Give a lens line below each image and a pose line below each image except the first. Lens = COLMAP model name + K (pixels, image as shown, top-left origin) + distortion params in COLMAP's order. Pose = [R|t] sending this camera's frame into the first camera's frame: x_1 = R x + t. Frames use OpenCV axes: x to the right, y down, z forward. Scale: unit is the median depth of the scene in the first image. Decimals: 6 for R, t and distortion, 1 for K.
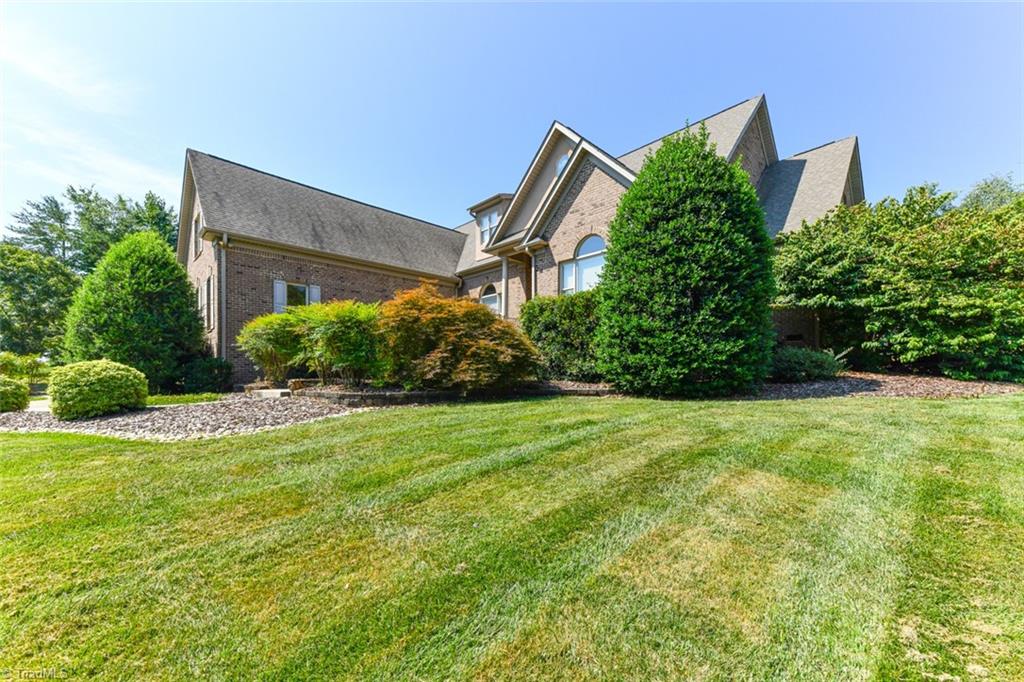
lens RADIAL K [[401.5, 0, 509.3], [0, 401.5, 358.8], [0, 0, 1]] dist [0.010840, -0.000267]
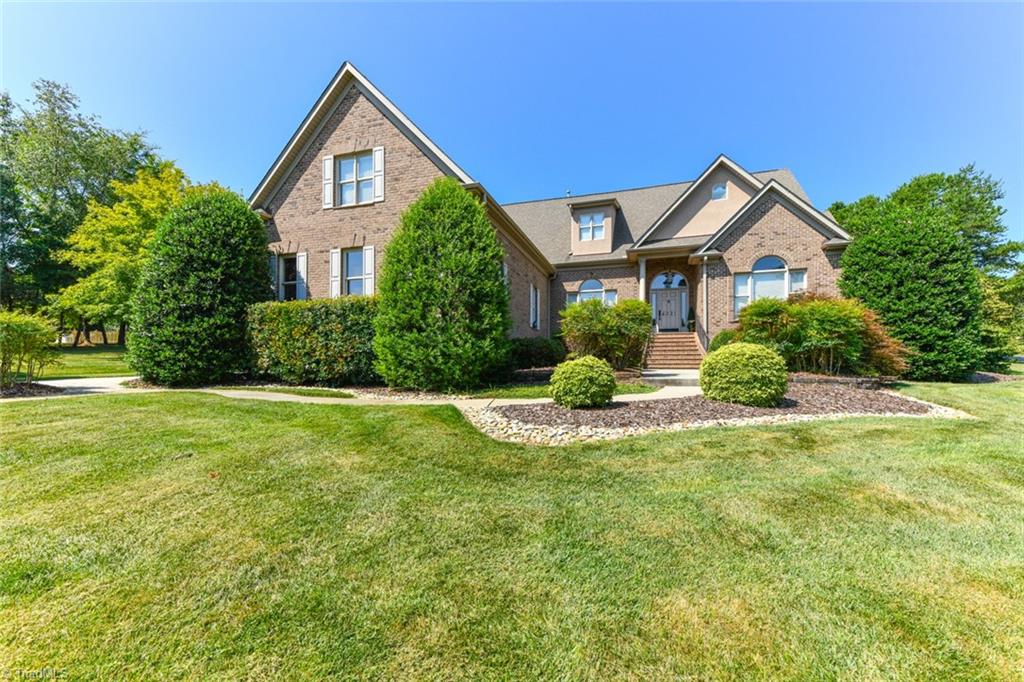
lens RADIAL K [[401.5, 0, 509.3], [0, 401.5, 358.8], [0, 0, 1]] dist [0.010840, -0.000267]
pose [[0.898659, 0.014322, 0.438414, -0.995569], [-0.023701, 0.999592, 0.015928, 0.016165], [-0.438007, -0.024704, 0.898632, 0.188239]]
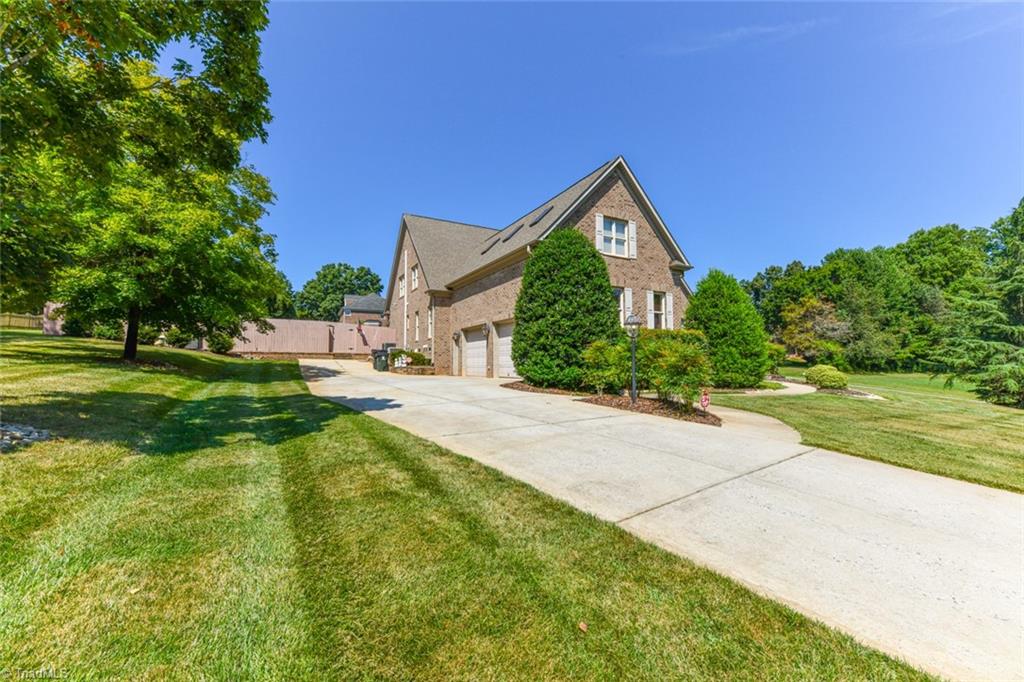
lens RADIAL K [[401.5, 0, 509.3], [0, 401.5, 358.8], [0, 0, 1]] dist [0.010840, -0.000267]
pose [[0.305786, 0.037079, 0.951378, -2.199587], [-0.027834, 0.999162, -0.029995, 0.063751], [-0.951693, -0.017309, 0.306562, 1.085740]]
